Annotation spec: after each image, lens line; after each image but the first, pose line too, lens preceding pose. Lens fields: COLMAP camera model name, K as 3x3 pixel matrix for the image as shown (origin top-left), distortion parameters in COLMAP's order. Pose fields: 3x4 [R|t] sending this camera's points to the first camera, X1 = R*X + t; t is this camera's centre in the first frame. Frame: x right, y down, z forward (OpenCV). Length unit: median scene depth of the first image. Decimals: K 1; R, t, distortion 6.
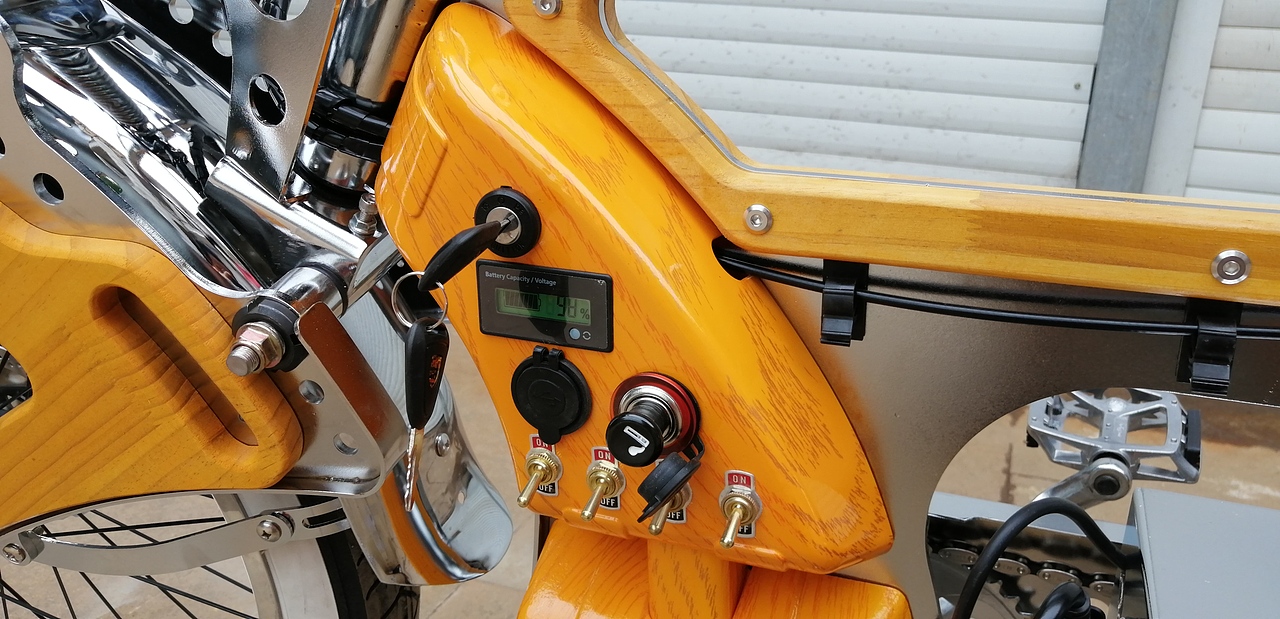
lens RADIAL K [[1016.1, 0, 640.0], [0, 1016.1, 309.5], [0, 0, 1]] dist [-0.024852, 0.065685]
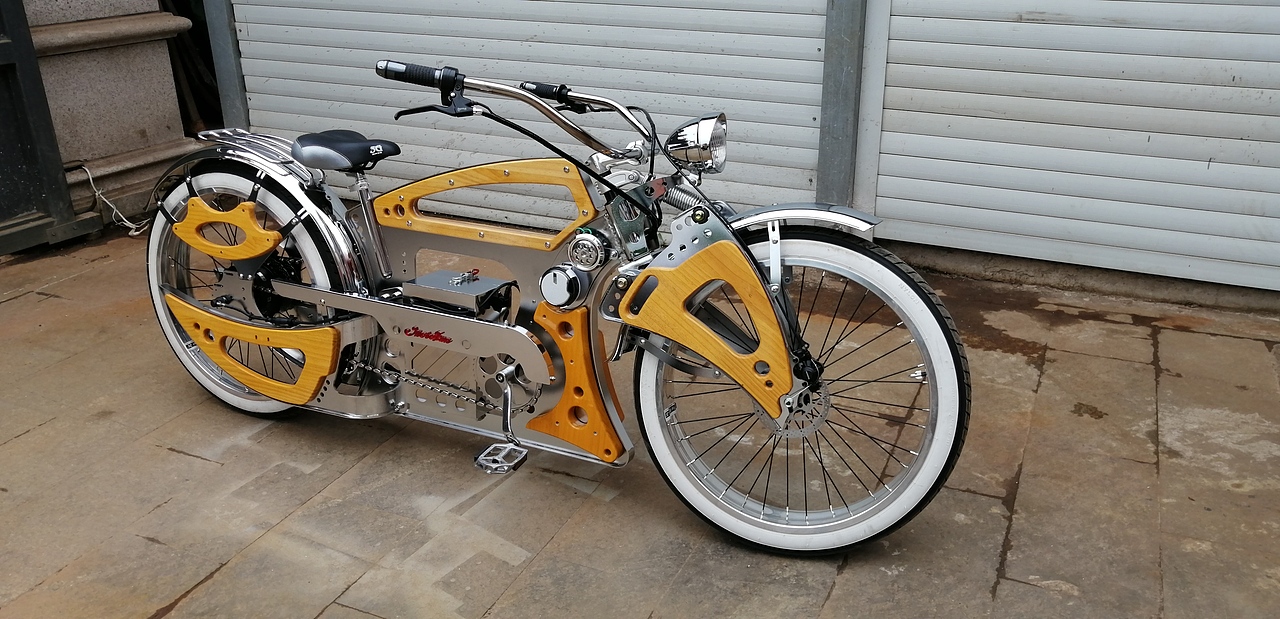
lens RADIAL K [[1016.1, 0, 640.0], [0, 1016.1, 309.5], [0, 0, 1]] dist [-0.024852, 0.065685]
pose [[0.996102, -0.017502, -0.086458, 1.209296], [0.027179, 0.993330, 0.112060, -0.426487], [0.083920, -0.113973, 0.989933, -3.442698]]
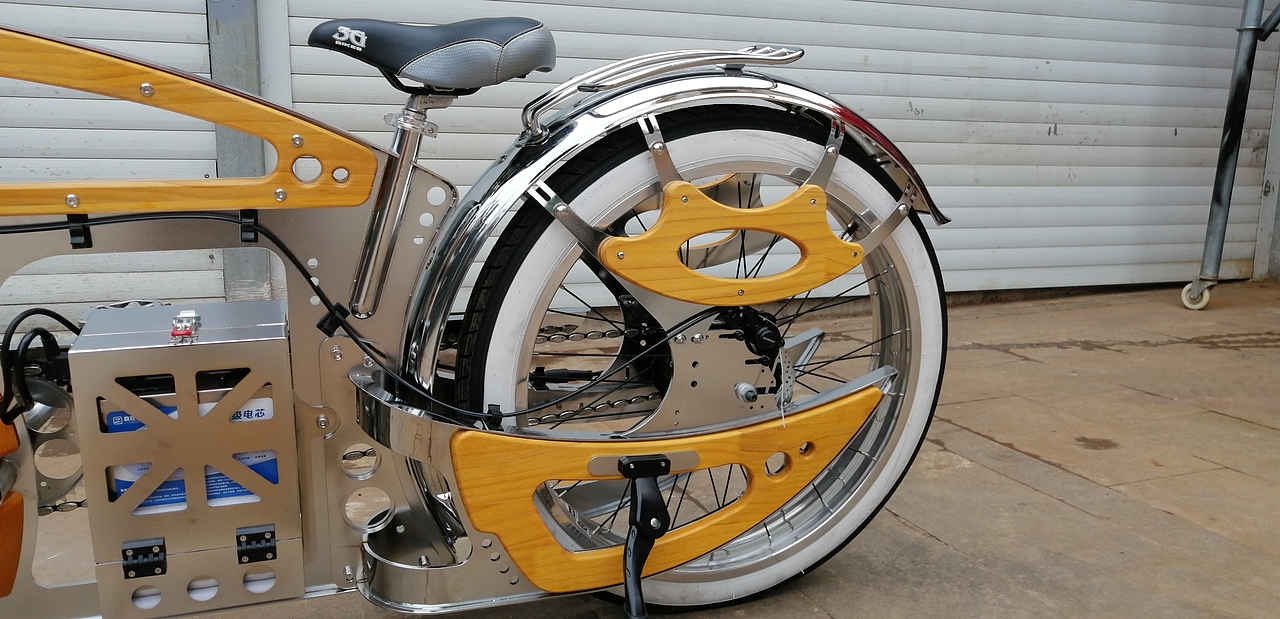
lens RADIAL K [[1016.1, 0, 640.0], [0, 1016.1, 309.5], [0, 0, 1]] dist [-0.024852, 0.065685]
pose [[0.771187, -0.141814, 0.620612, 0.035151], [0.204976, 0.978271, -0.031168, 0.511388], [-0.602706, 0.151247, 0.783498, -1.743911]]
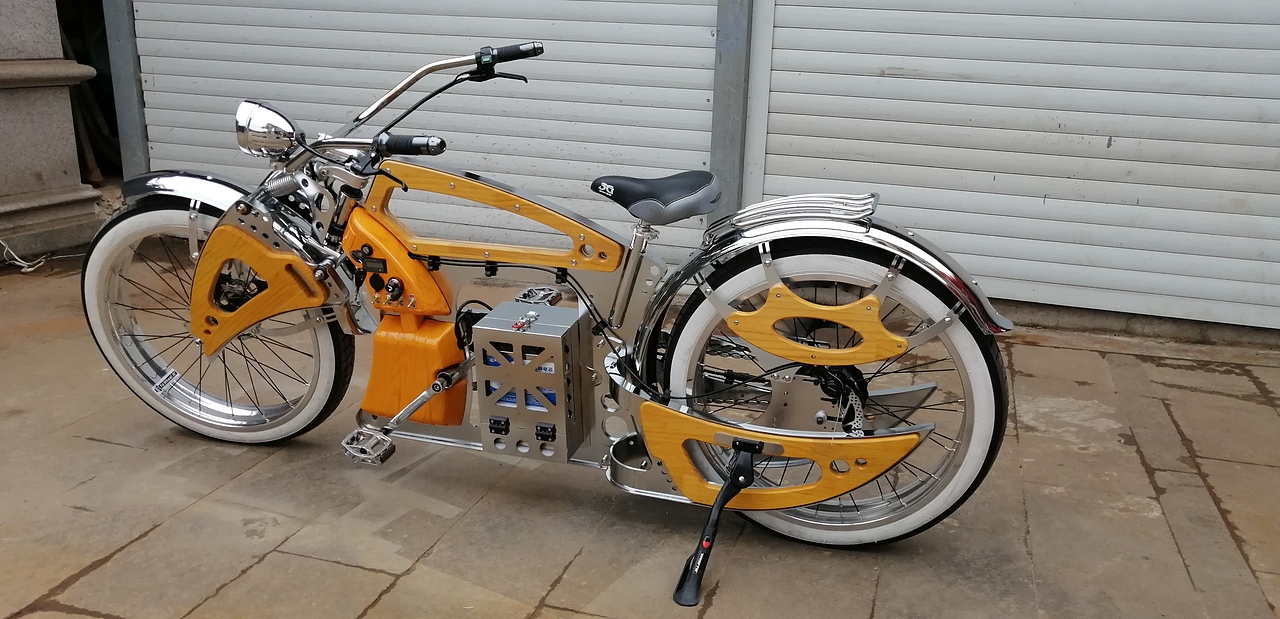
lens RADIAL K [[1016.1, 0, 640.0], [0, 1016.1, 309.5], [0, 0, 1]] dist [-0.024852, 0.065685]
pose [[0.998782, -0.022613, 0.043849, 0.955688], [0.022698, 0.999741, -0.001446, 0.241828], [-0.043805, 0.002439, 0.999037, -3.957965]]
